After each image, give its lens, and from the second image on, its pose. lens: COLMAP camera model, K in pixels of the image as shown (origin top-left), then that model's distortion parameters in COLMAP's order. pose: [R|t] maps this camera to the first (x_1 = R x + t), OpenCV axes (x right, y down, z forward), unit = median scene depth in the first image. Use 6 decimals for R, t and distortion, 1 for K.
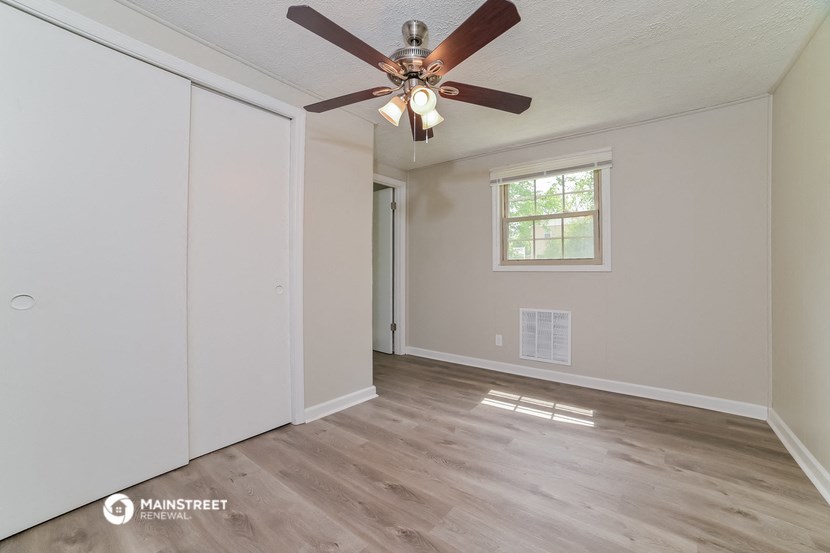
lens RADIAL K [[325.6, 0, 415.0], [0, 325.6, 276.5], [0, 0, 1]] dist [-0.059671, 0.000177]
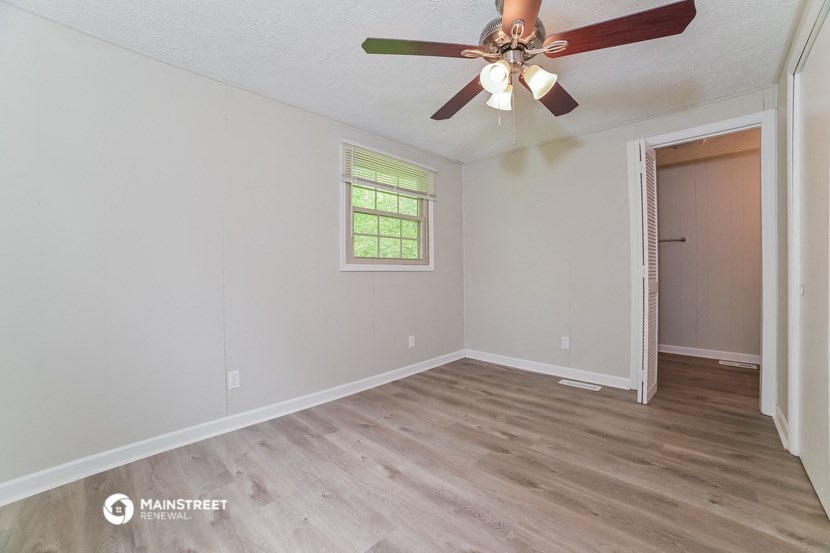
lens RADIAL K [[330.8, 0, 415.0], [0, 330.8, 276.5], [0, 0, 1]] dist [0.000401, 0.000090]
pose [[-0.995997, 0.007528, 0.089074, 0.203867], [0.009317, 0.999763, 0.019692, -0.017610], [-0.088905, 0.020443, -0.995830, 2.085976]]
